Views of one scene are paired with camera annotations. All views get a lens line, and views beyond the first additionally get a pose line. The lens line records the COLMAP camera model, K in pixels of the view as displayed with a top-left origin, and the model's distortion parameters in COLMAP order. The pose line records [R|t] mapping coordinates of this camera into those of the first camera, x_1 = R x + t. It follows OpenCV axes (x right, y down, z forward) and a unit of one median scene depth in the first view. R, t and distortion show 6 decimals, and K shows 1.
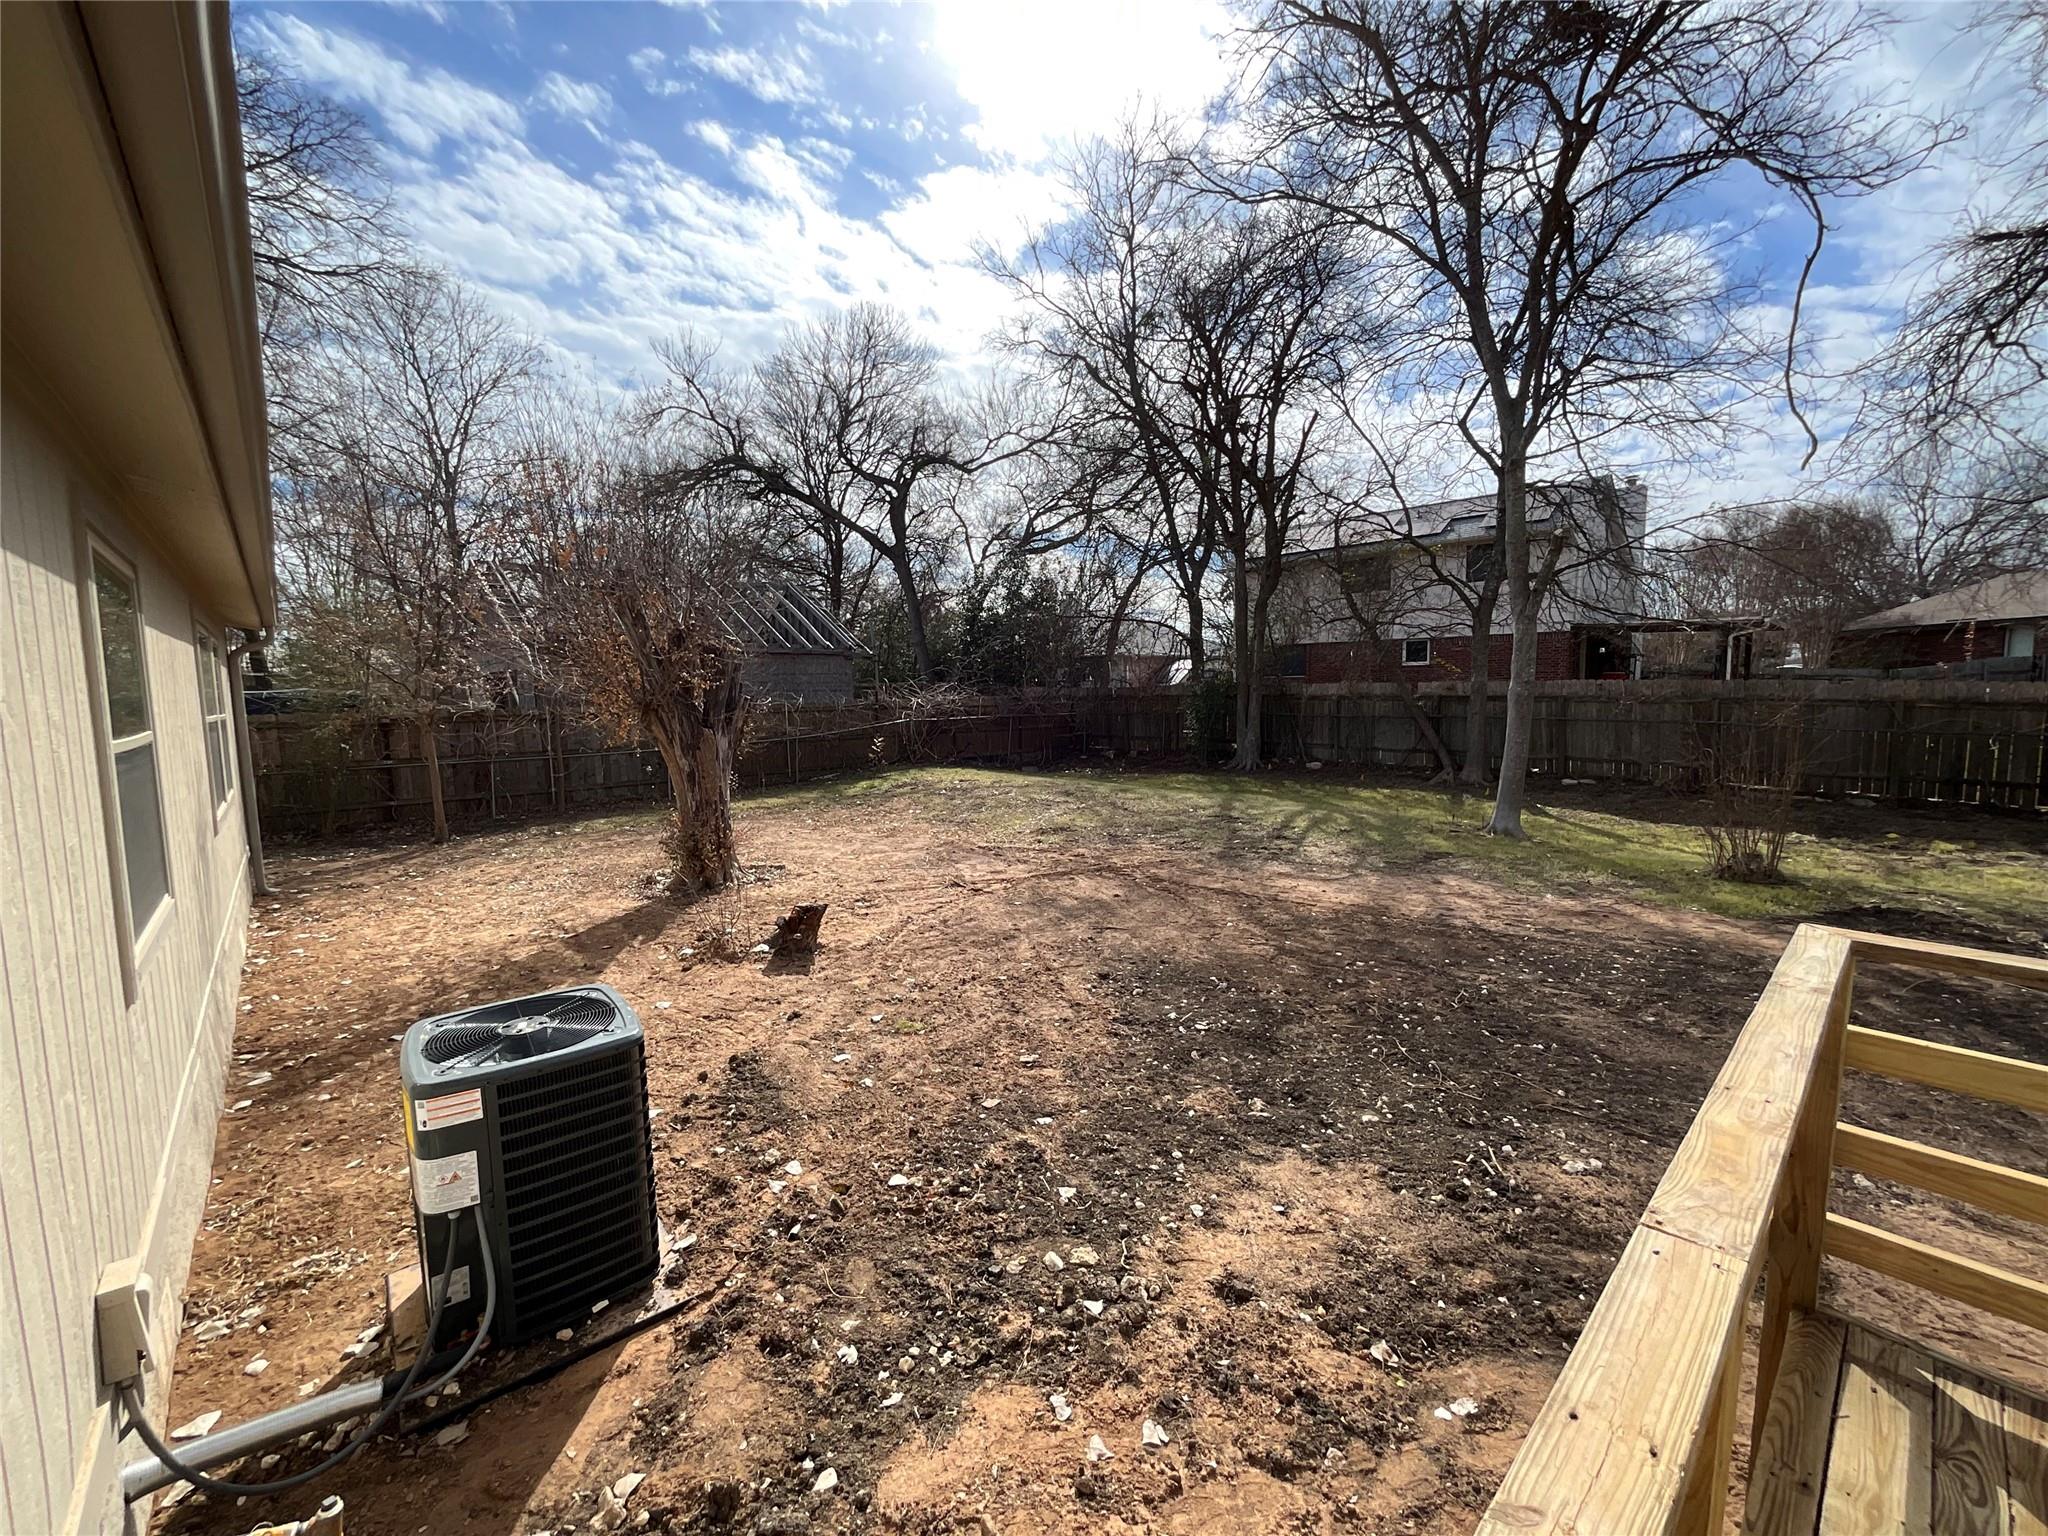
lens RADIAL K [[827.4, 0, 1022.7], [0, 827.4, 772.5], [0, 0, 1]] dist [-0.002305, -0.000383]
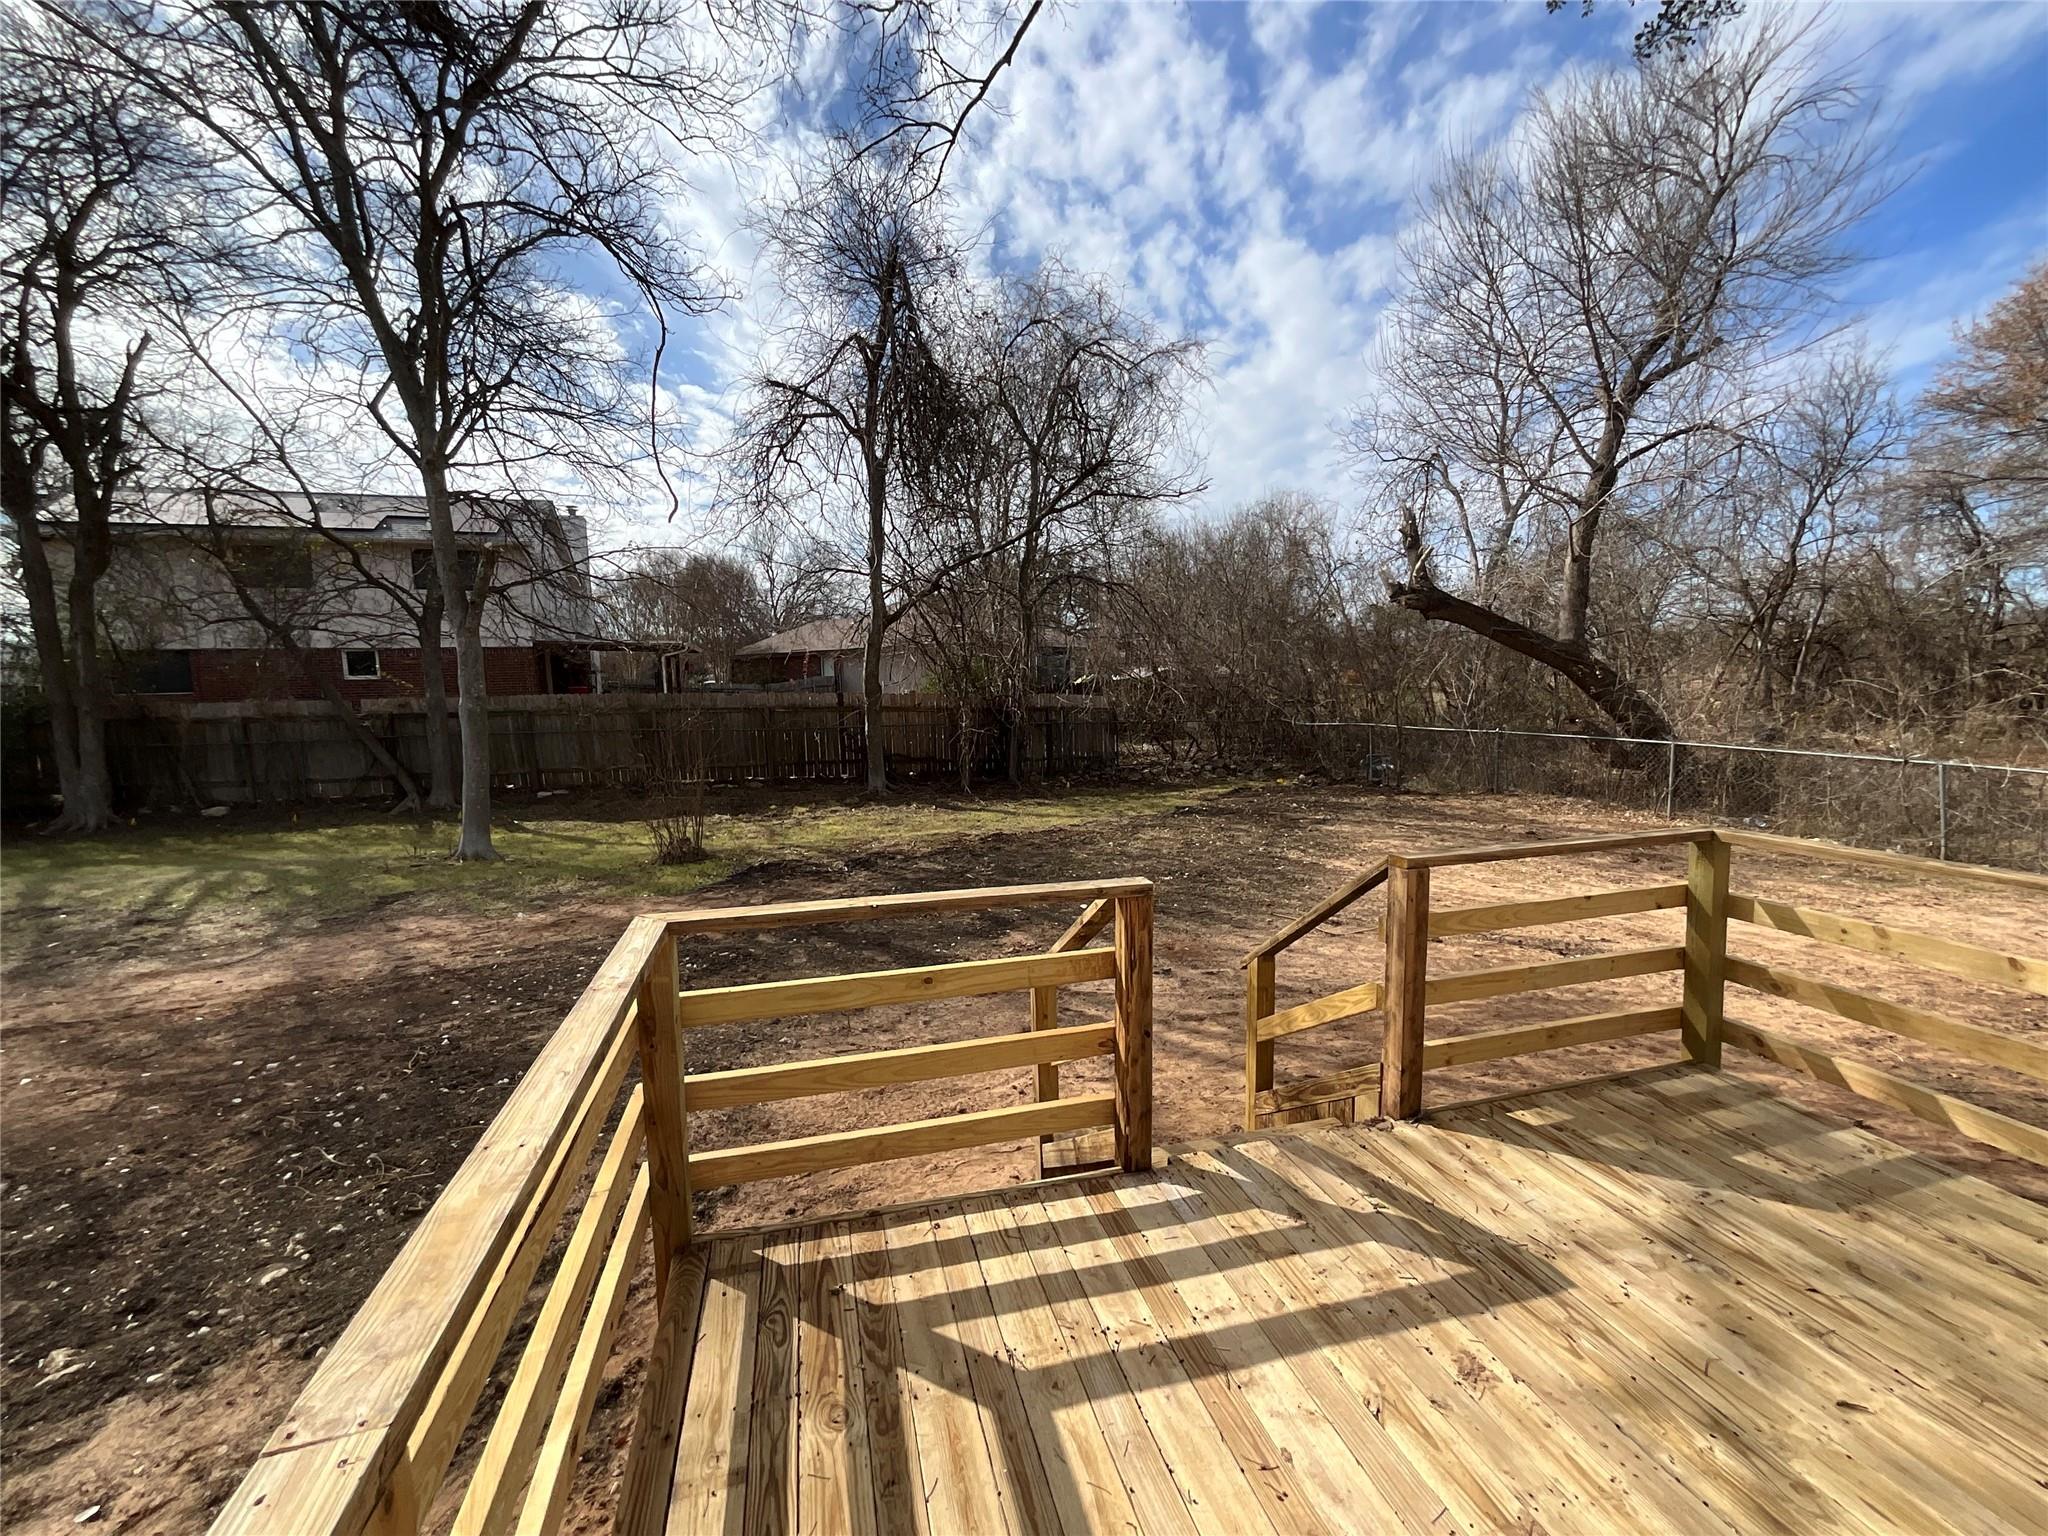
lens RADIAL K [[827.4, 0, 1022.7], [0, 827.4, 772.5], [0, 0, 1]] dist [-0.002305, -0.000383]
pose [[0.456213, -0.092730, 0.885026, 0.037003], [0.107973, 0.992976, 0.048383, -0.001228], [-0.883296, 0.073486, 0.463021, 0.001736]]
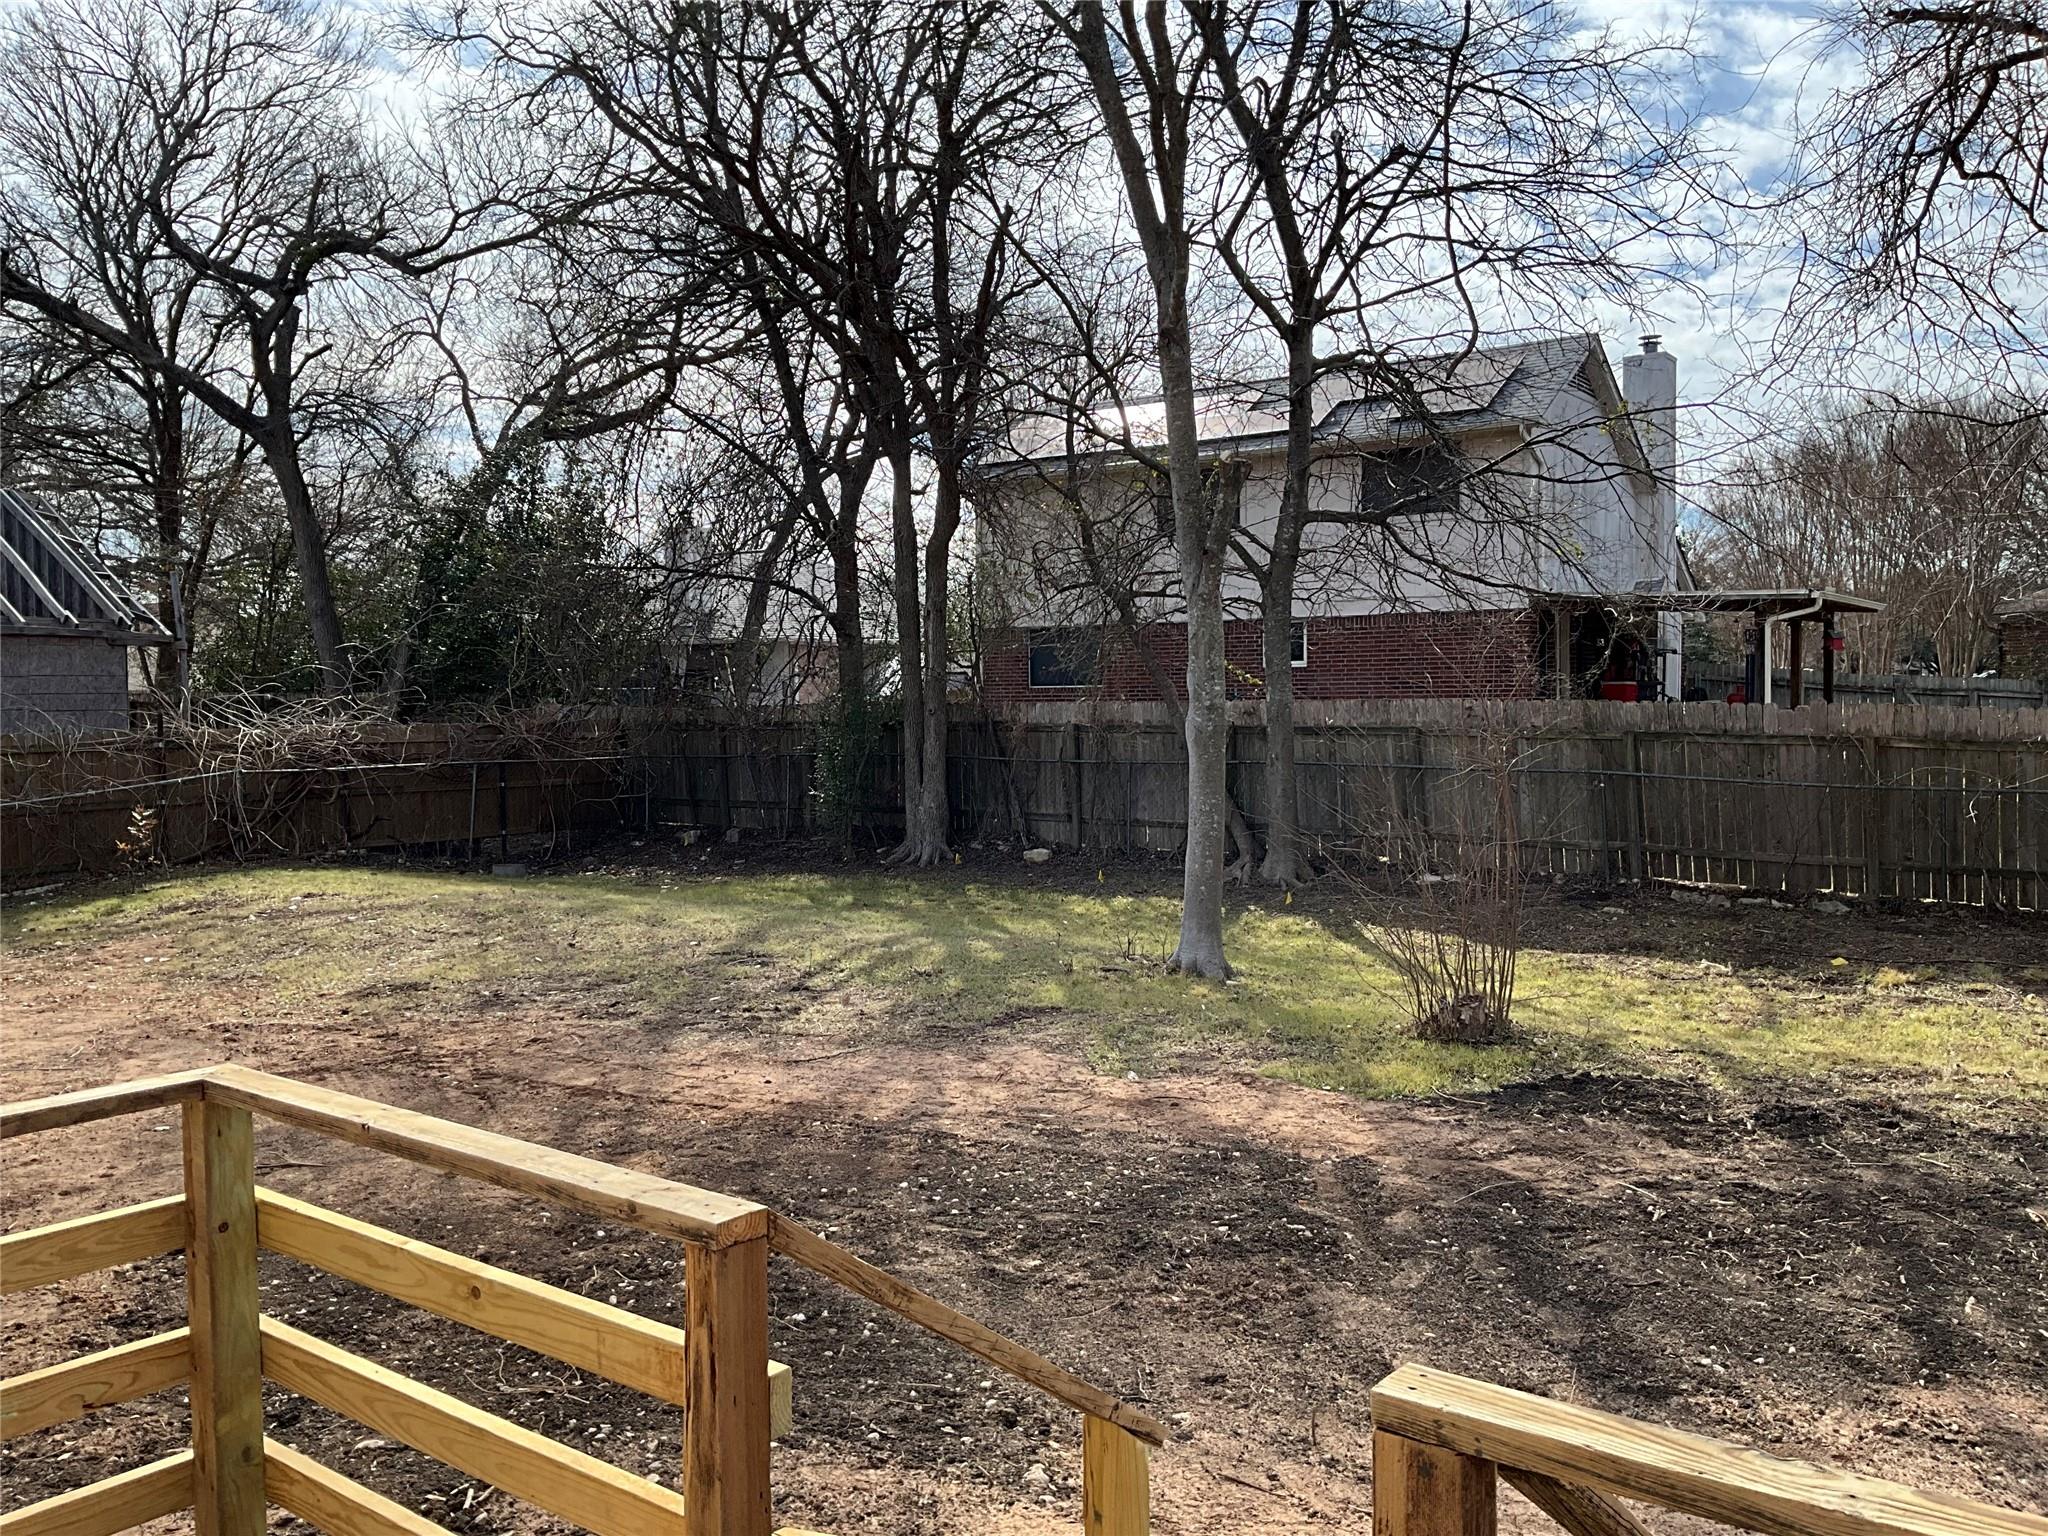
lens RADIAL K [[1704.0, 0, 1083.2], [0, 1704.0, 770.7], [0, 0, 1]] dist [0.070400, -0.129861]
pose [[0.982972, -0.002838, 0.183735, 0.257900], [0.013977, 0.998139, -0.059361, 0.003898], [-0.183224, 0.060918, 0.981182, -0.128590]]
